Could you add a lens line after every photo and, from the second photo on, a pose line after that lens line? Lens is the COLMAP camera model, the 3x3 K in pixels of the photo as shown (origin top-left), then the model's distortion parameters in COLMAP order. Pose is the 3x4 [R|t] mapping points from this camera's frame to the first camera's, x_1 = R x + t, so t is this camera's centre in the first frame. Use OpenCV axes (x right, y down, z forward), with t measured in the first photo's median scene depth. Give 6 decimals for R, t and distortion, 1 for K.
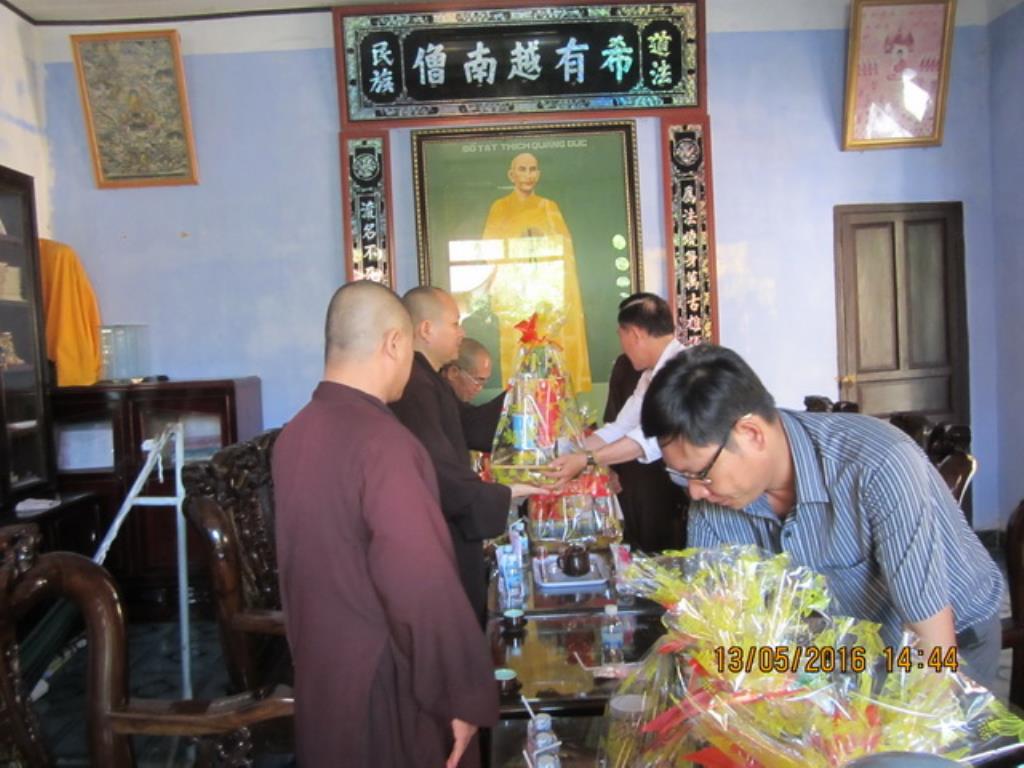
lens RADIAL K [[842.8, 0, 512.0], [0, 842.8, 384.0], [0, 0, 1]] dist [-0.045130, 0.012861]
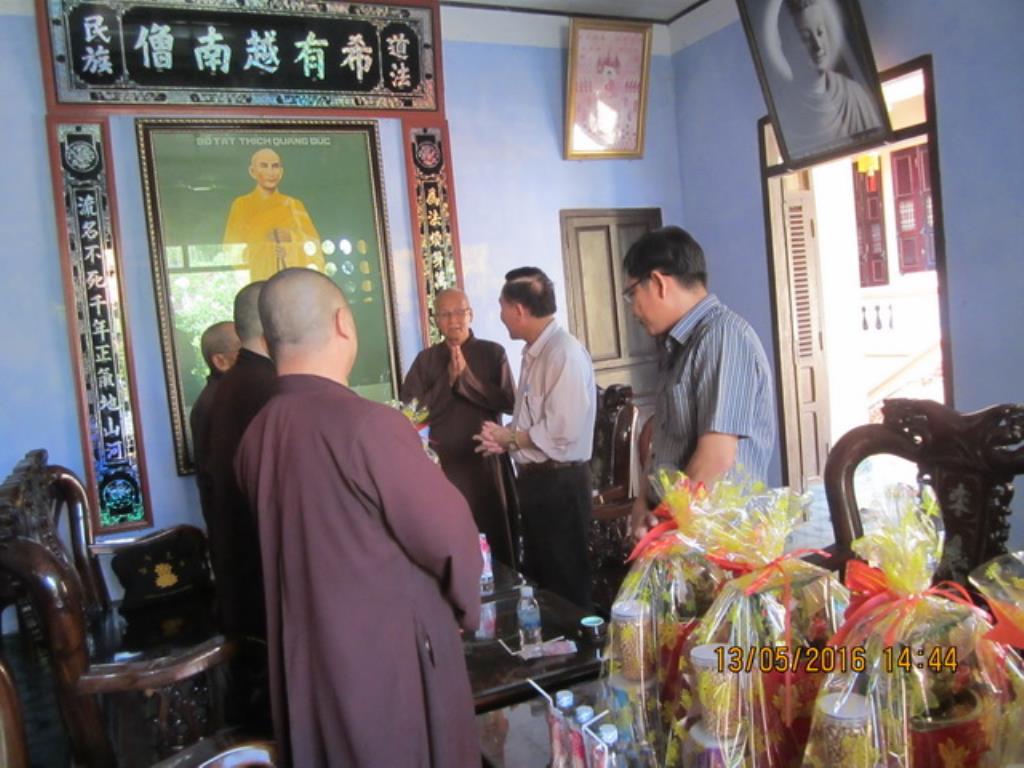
lens RADIAL K [[842.8, 0, 512.0], [0, 842.8, 384.0], [0, 0, 1]] dist [-0.045130, 0.012861]
pose [[0.912583, -0.061409, 0.404255, -0.130170], [0.065981, 0.997817, 0.002625, 0.005524], [-0.403534, 0.024278, 0.914643, 0.032203]]
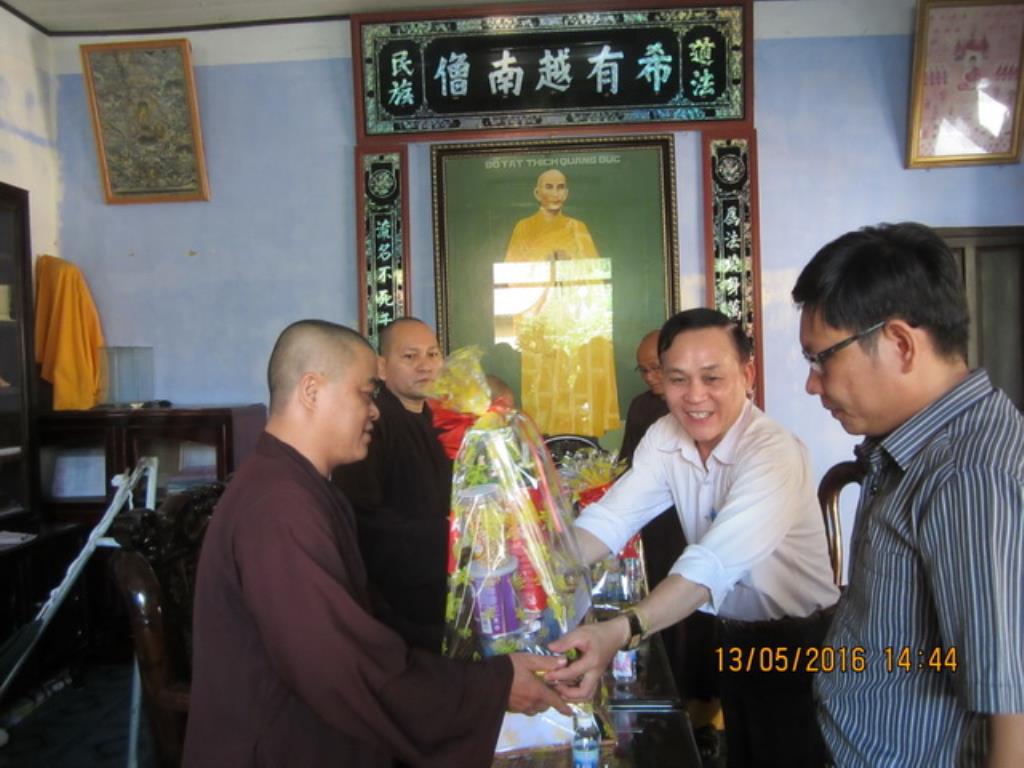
lens RADIAL K [[842.8, 0, 512.0], [0, 842.8, 384.0], [0, 0, 1]] dist [-0.045130, 0.012861]
pose [[0.996959, 0.022767, -0.074526, 0.045626], [-0.024639, 0.999401, -0.024292, -0.015543], [0.073929, 0.026054, 0.996923, 0.081540]]
